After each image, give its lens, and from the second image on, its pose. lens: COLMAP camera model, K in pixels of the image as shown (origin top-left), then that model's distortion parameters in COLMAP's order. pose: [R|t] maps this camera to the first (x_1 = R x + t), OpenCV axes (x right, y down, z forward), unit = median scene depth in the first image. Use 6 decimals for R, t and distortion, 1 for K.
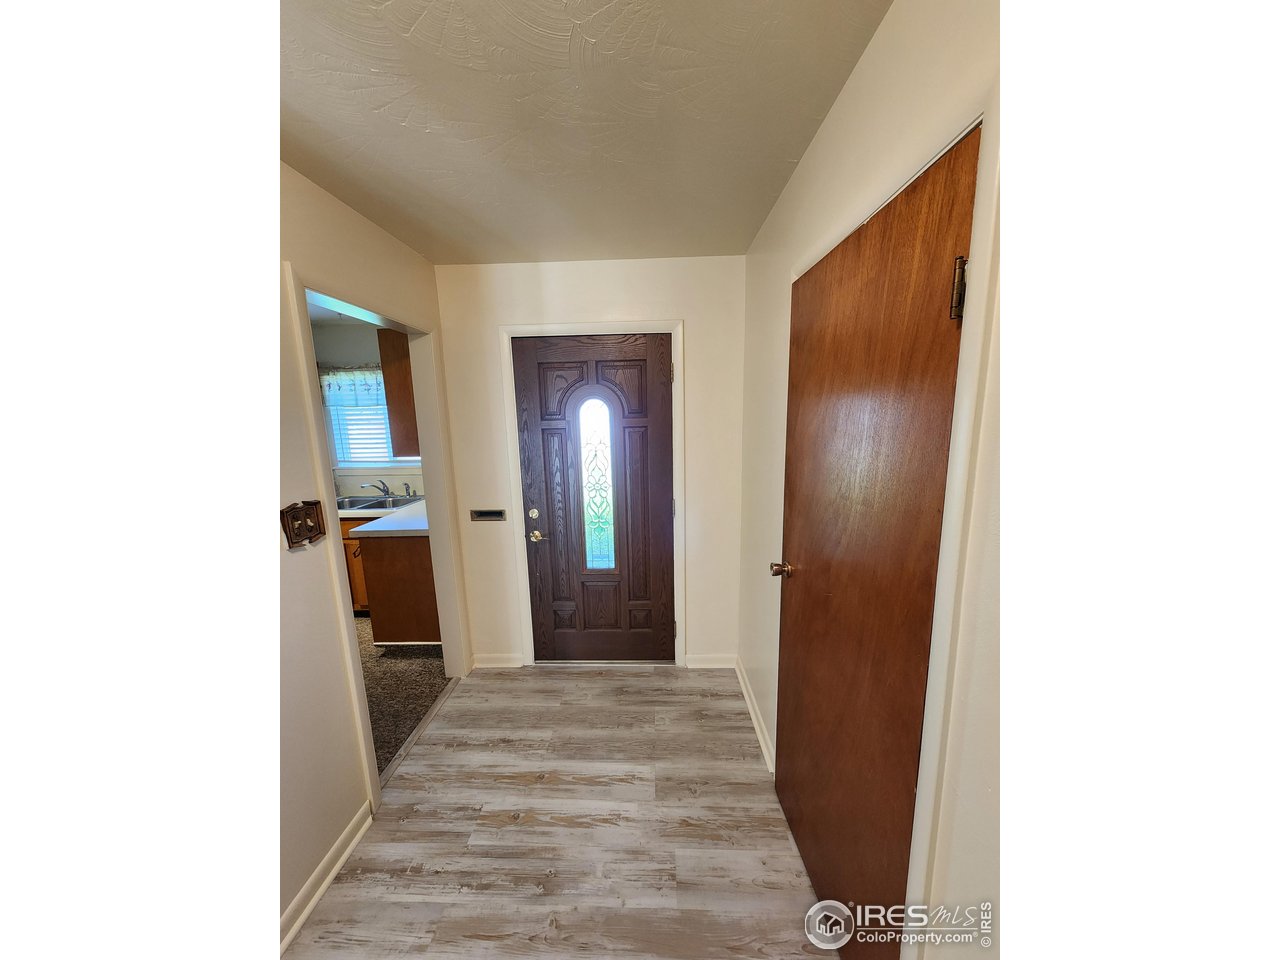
lens RADIAL K [[392.1, 0, 639.6], [0, 392.1, 476.6], [0, 0, 1]] dist [-0.000939, -0.000027]
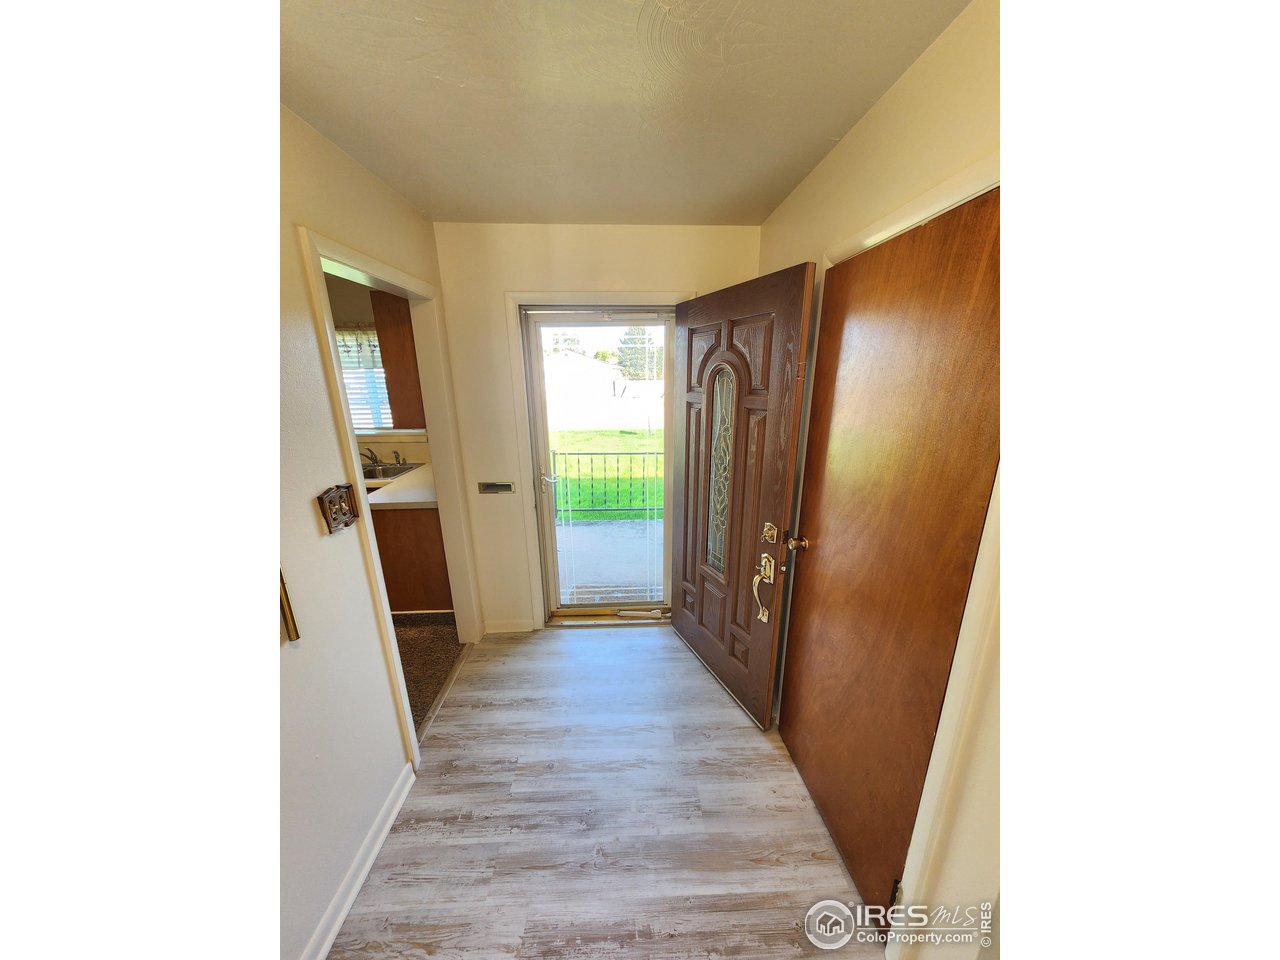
lens RADIAL K [[392.1, 0, 639.6], [0, 392.1, 476.6], [0, 0, 1]] dist [-0.000939, -0.000027]
pose [[0.997346, -0.003035, 0.072744, -0.153019], [-0.004523, 0.994617, 0.103518, -0.056169], [-0.072667, -0.103572, 0.991964, -0.023947]]
